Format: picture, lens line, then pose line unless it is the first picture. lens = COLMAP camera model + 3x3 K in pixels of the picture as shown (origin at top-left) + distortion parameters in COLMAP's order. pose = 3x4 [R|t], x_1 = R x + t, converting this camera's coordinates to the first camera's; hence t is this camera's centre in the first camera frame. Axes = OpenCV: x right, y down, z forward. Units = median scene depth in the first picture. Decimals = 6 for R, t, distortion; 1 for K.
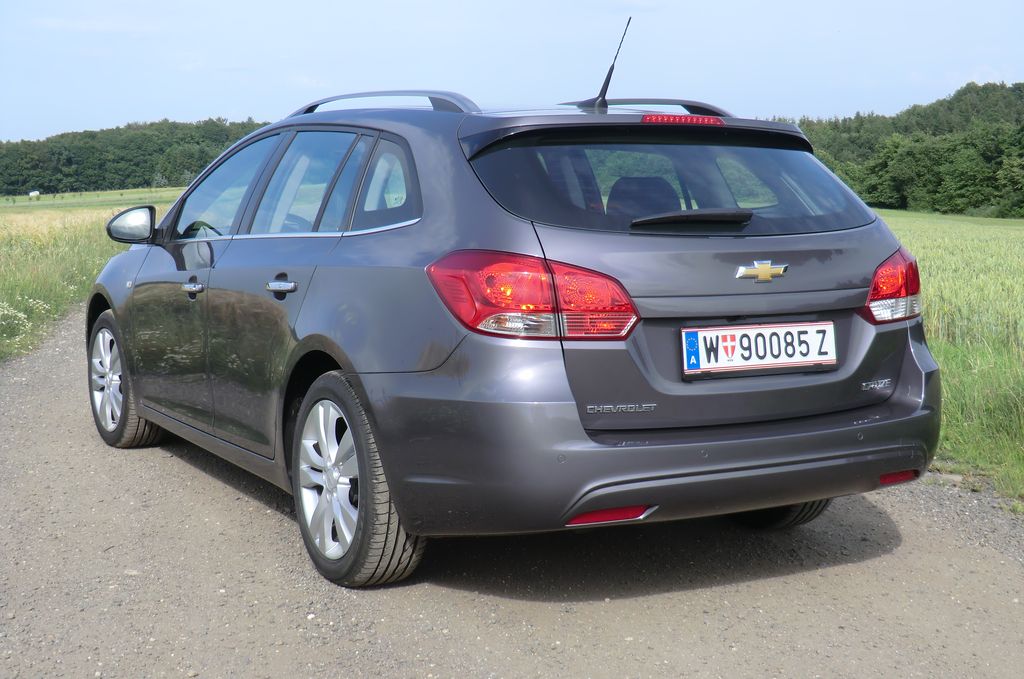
lens RADIAL K [[1491.5, 0, 504.1], [0, 1491.5, 341.4], [0, 0, 1]] dist [-0.013888, 0.000000]
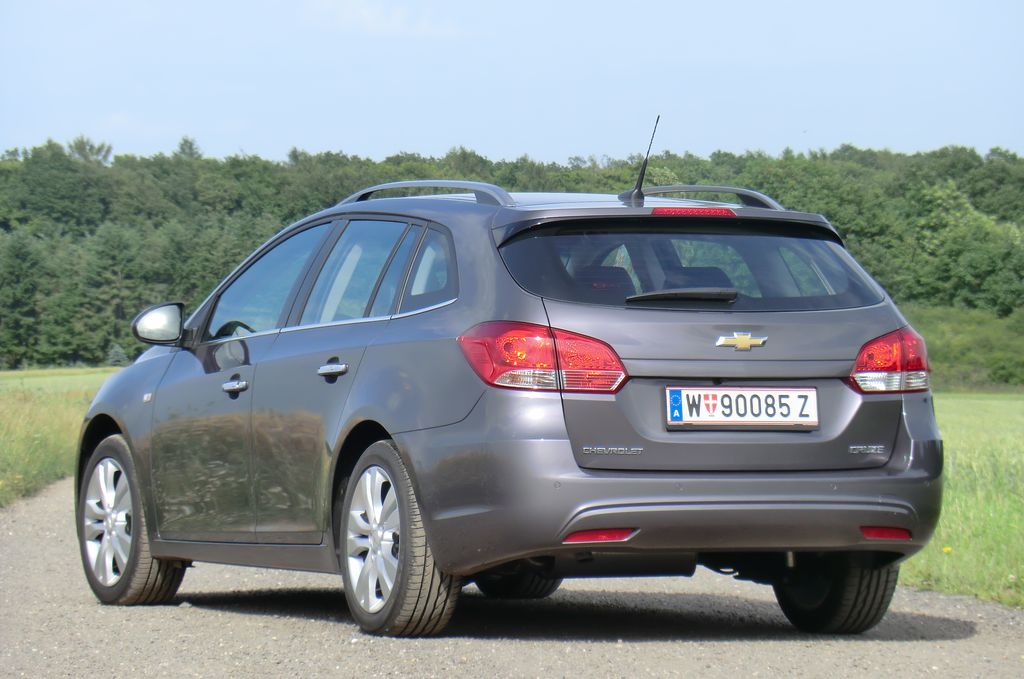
lens RADIAL K [[5274.7, 0, 513.4], [0, 5274.7, 339.1], [0, 0, 1]] dist [1.095501, 0.000000]
pose [[0.994602, 0.004023, -0.103689, 0.390135], [-0.015479, 0.993820, -0.109915, 0.376840], [0.102606, 0.110927, 0.988518, -2.870614]]
